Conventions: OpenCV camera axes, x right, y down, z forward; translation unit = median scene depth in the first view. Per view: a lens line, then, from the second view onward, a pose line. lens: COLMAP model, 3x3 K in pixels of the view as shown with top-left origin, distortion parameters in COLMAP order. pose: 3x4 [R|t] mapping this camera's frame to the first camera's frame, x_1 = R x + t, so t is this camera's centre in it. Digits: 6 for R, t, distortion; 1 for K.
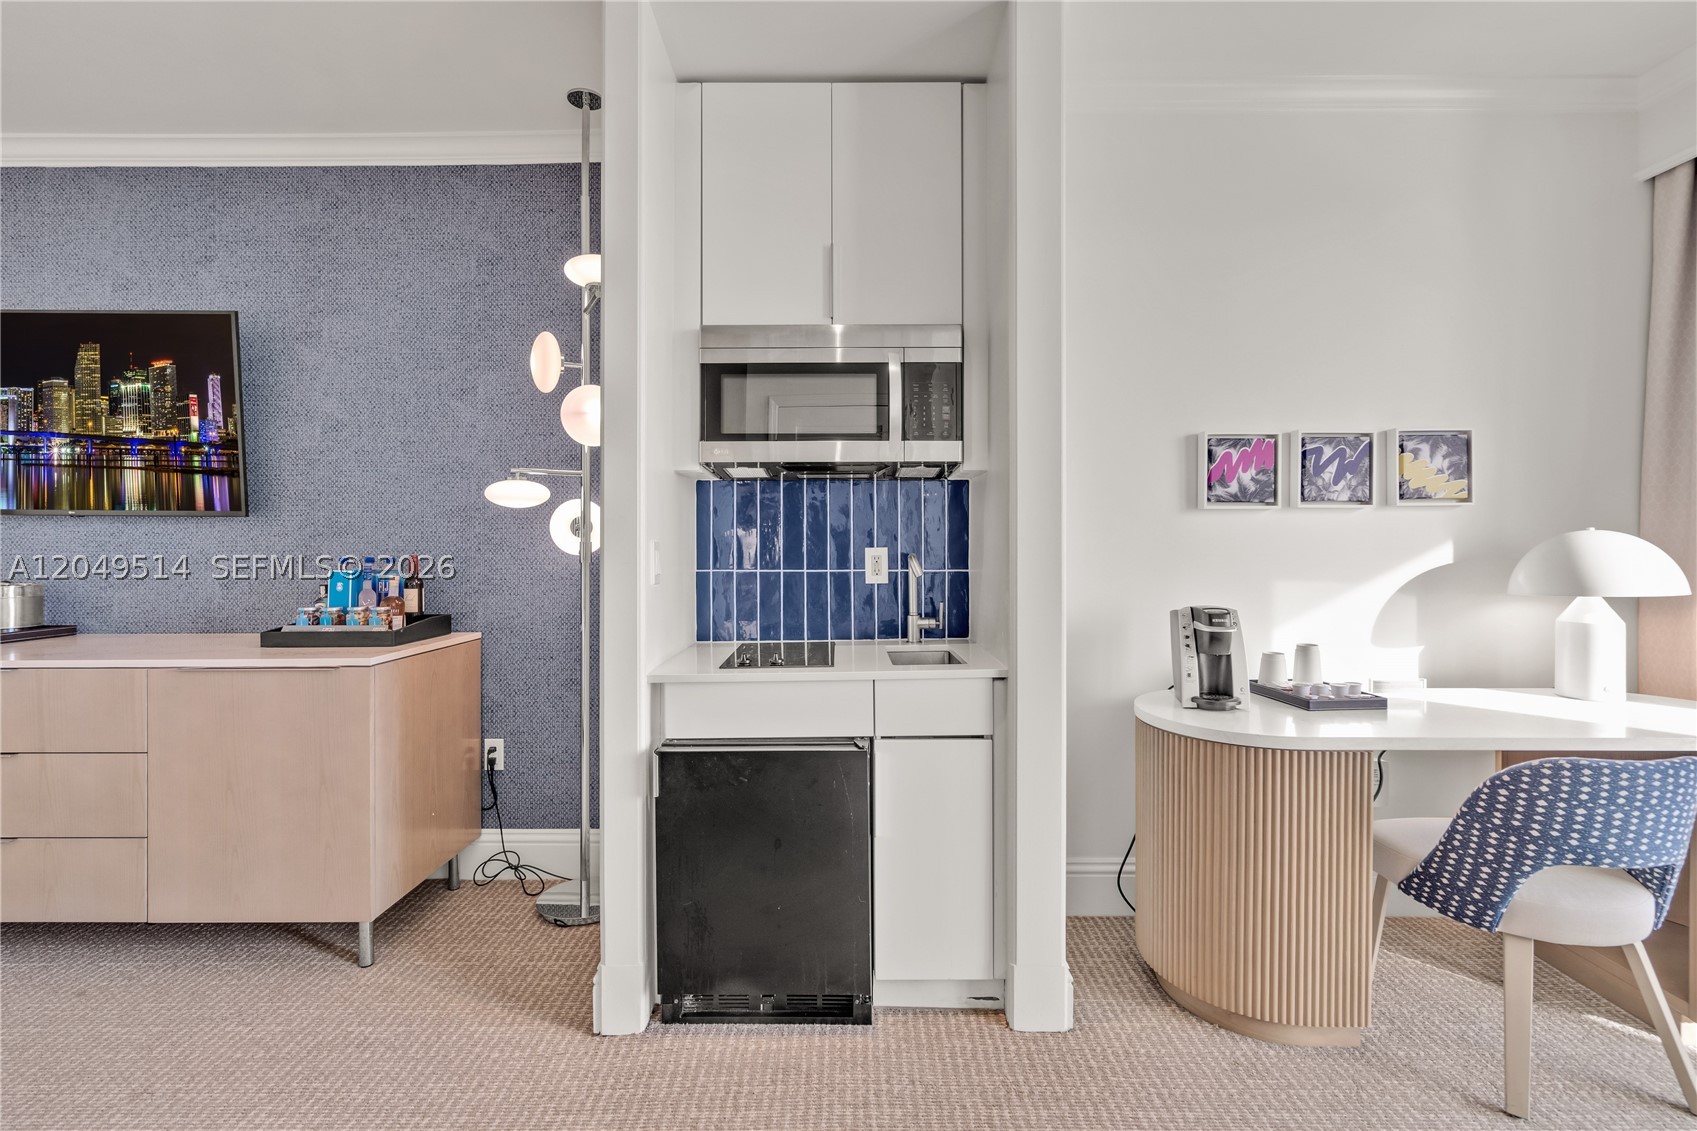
lens RADIAL K [[780.1, 0, 858.1], [0, 780.1, 549.9], [0, 0, 1]] dist [0.003180, 0.000261]
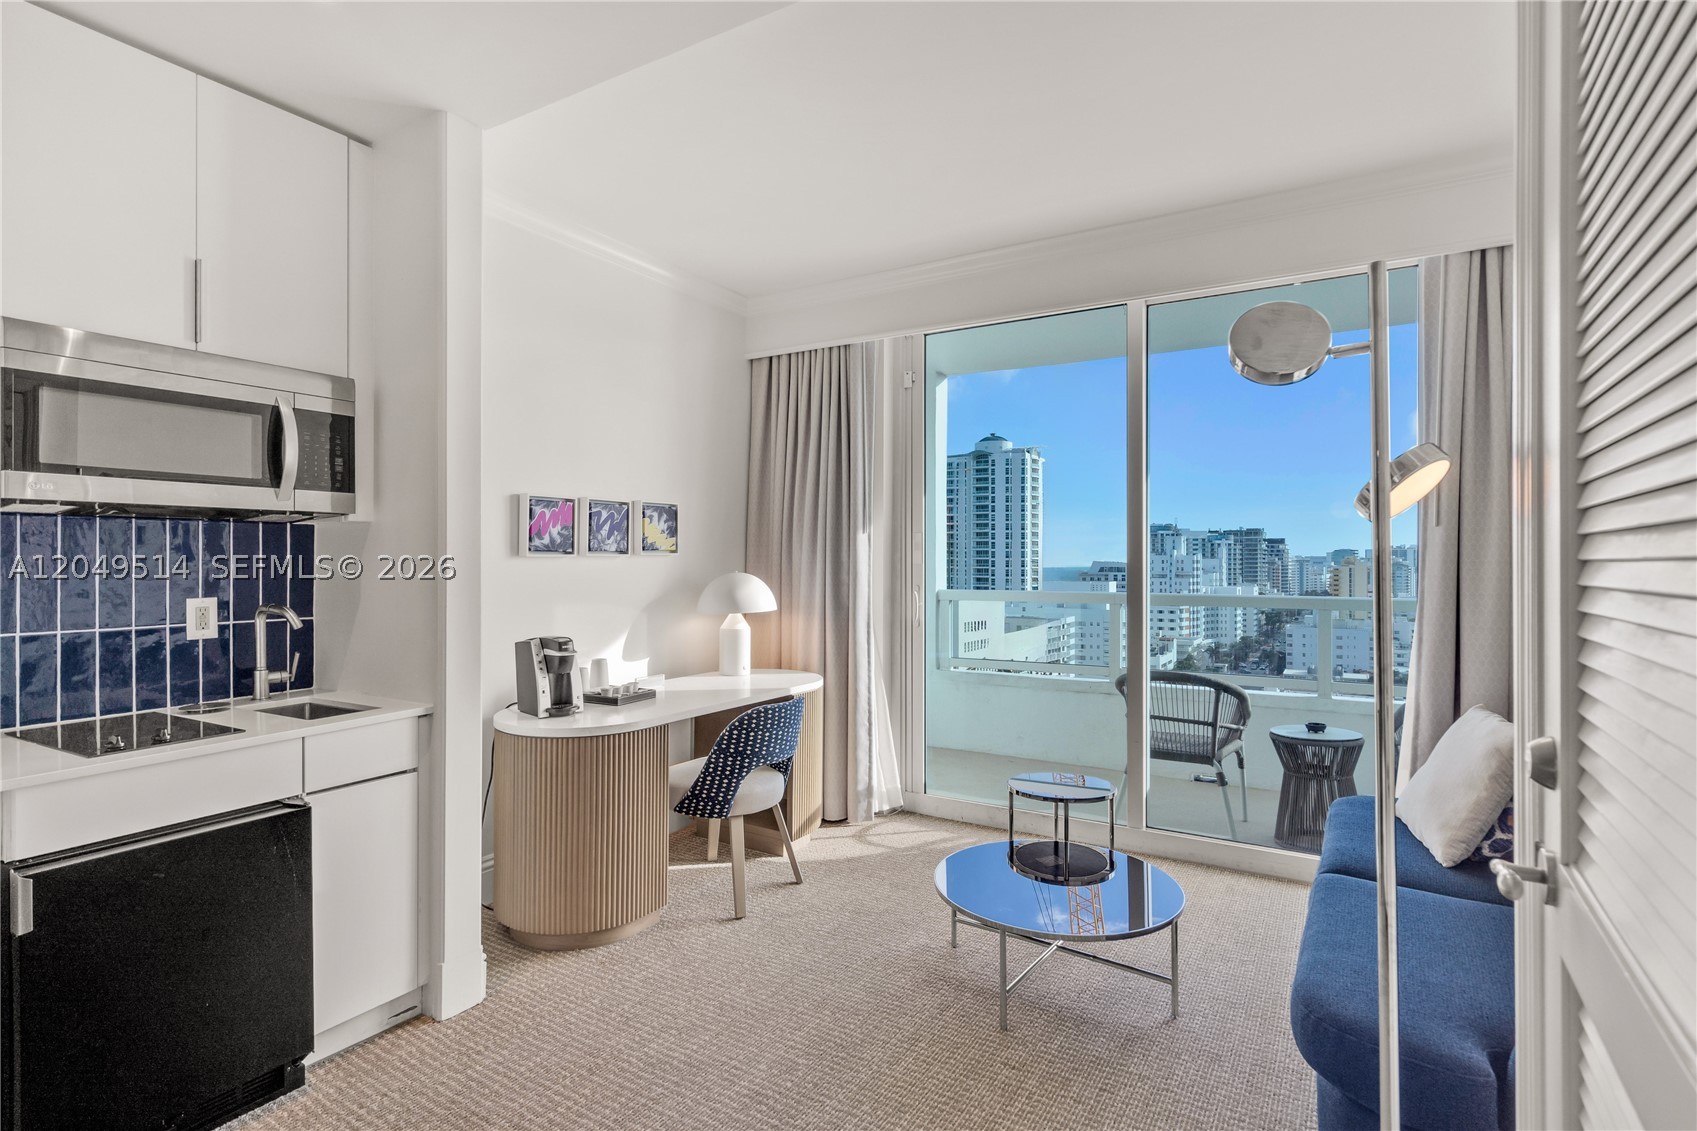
lens RADIAL K [[857.8, 0, 850.1], [0, 857.8, 560.3], [0, 0, 1]] dist [0.023148, 0.000079]
pose [[0.517786, 0.000486, 0.855510, -0.447458], [0.000130, 1.000000, -0.000647, -0.045724], [-0.855510, 0.000446, 0.517786, -0.131553]]
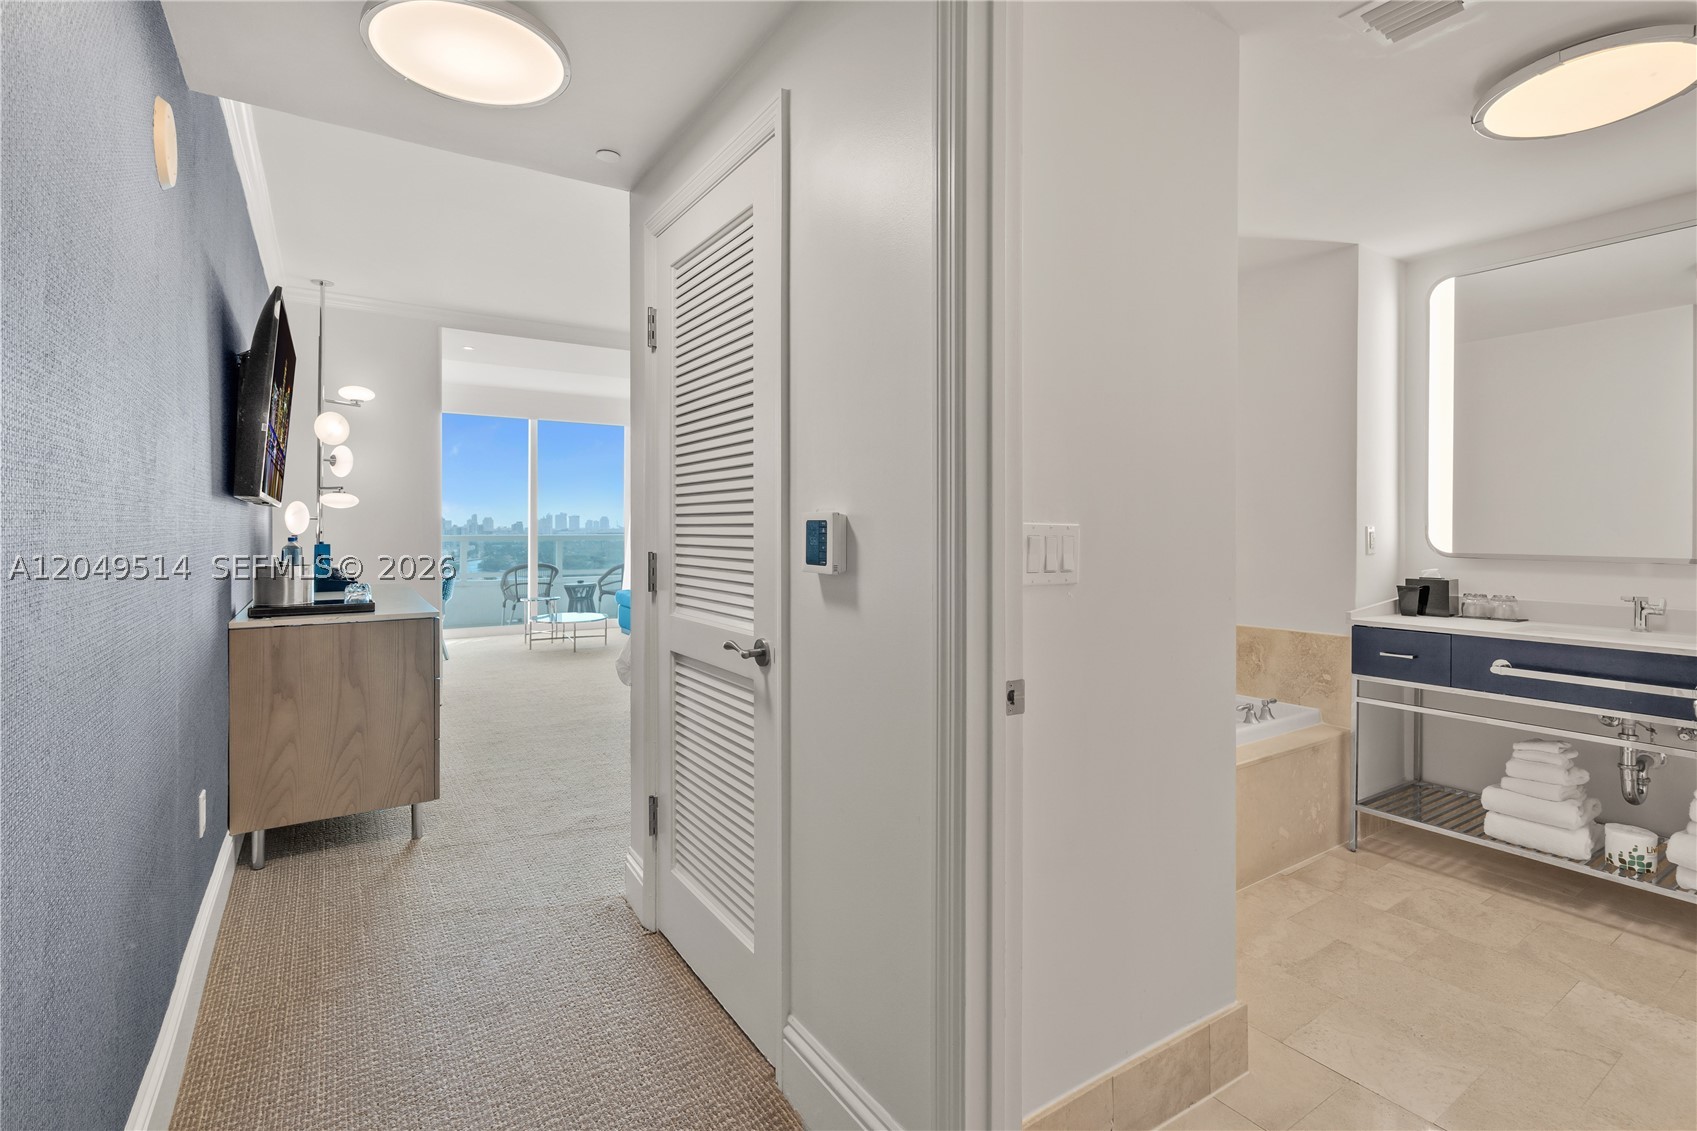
lens RADIAL K [[795.9, 0, 850.5], [0, 795.9, 528.7], [0, 0, 1]] dist [0.000551, 0.000446]
pose [[-0.549960, -0.003031, 0.835186, -2.730078], [-0.000644, 0.999995, 0.003206, -0.009676], [-0.835191, 0.001226, -0.549959, 1.044214]]
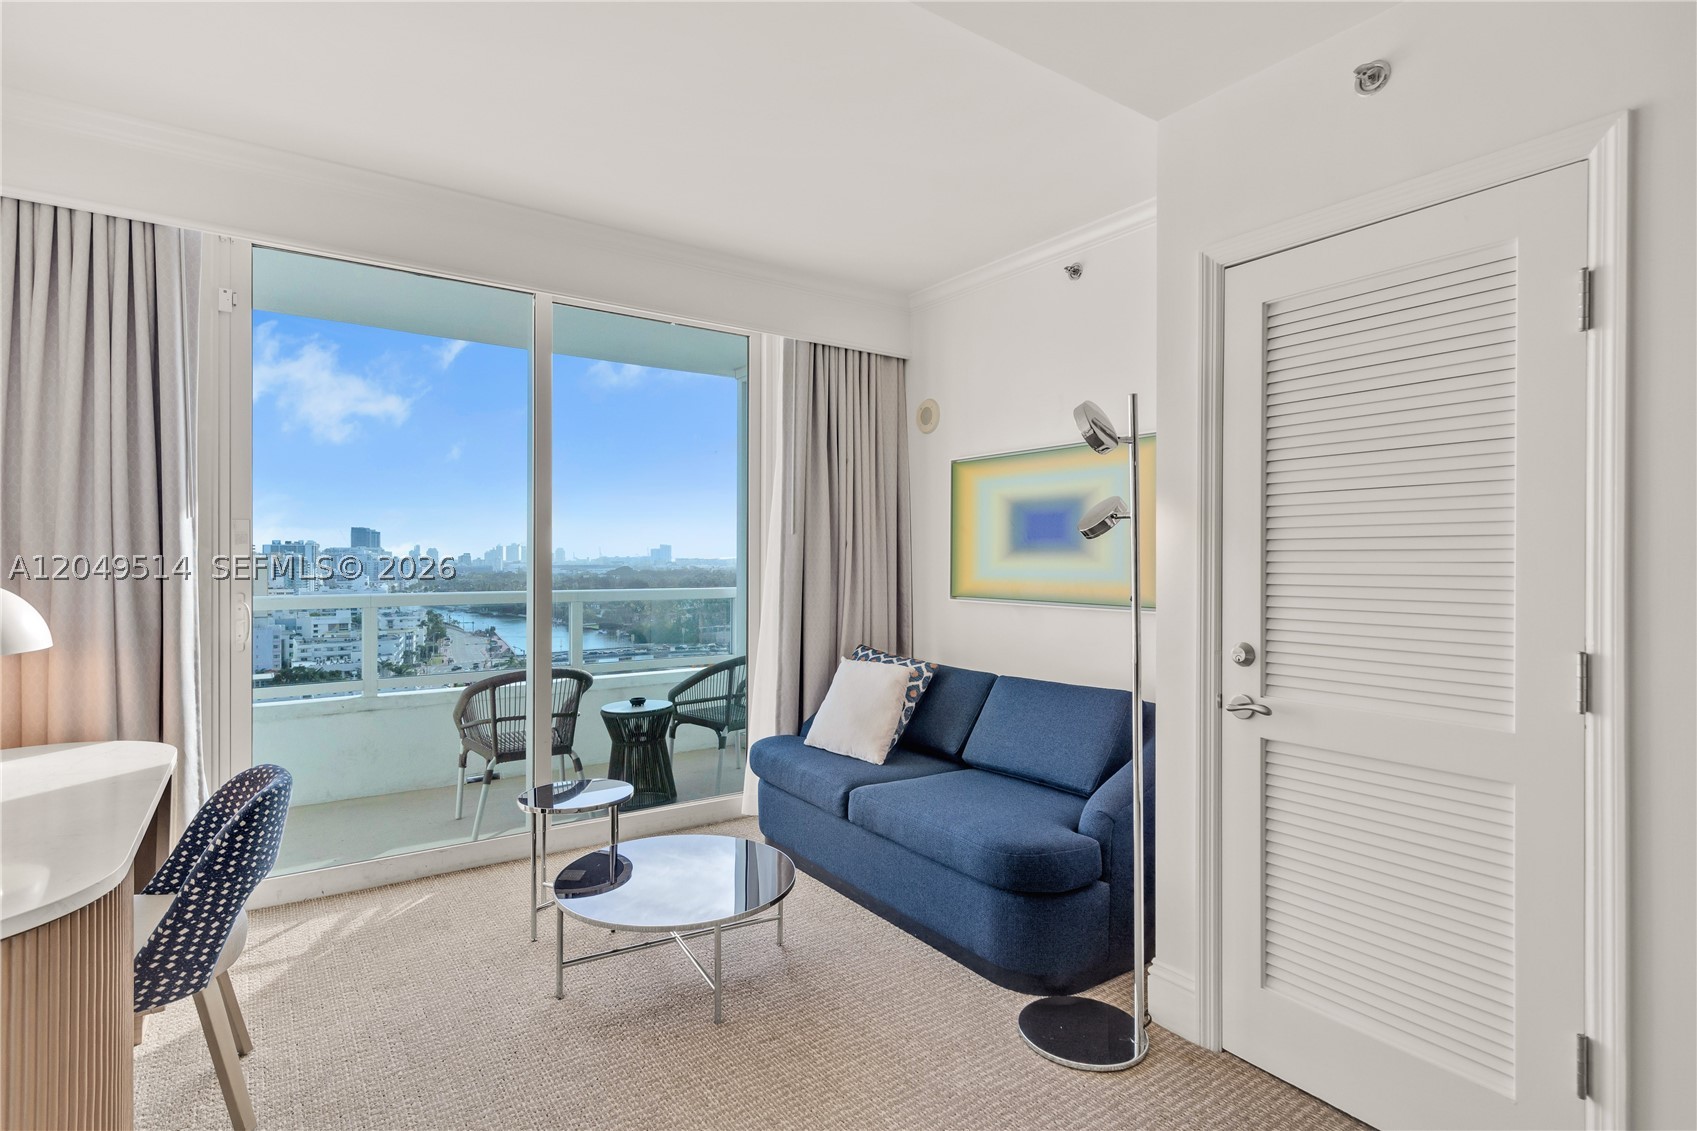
lens RADIAL K [[851.0, 0, 848.5], [0, 851.0, 565.5], [0, 0, 1]] dist [-0.001653, 0.000021]
pose [[-0.572836, -0.008040, 0.819631, -0.397412], [-0.001349, 0.999960, 0.008866, -0.047957], [-0.819669, 0.003973, -0.572824, 0.665457]]
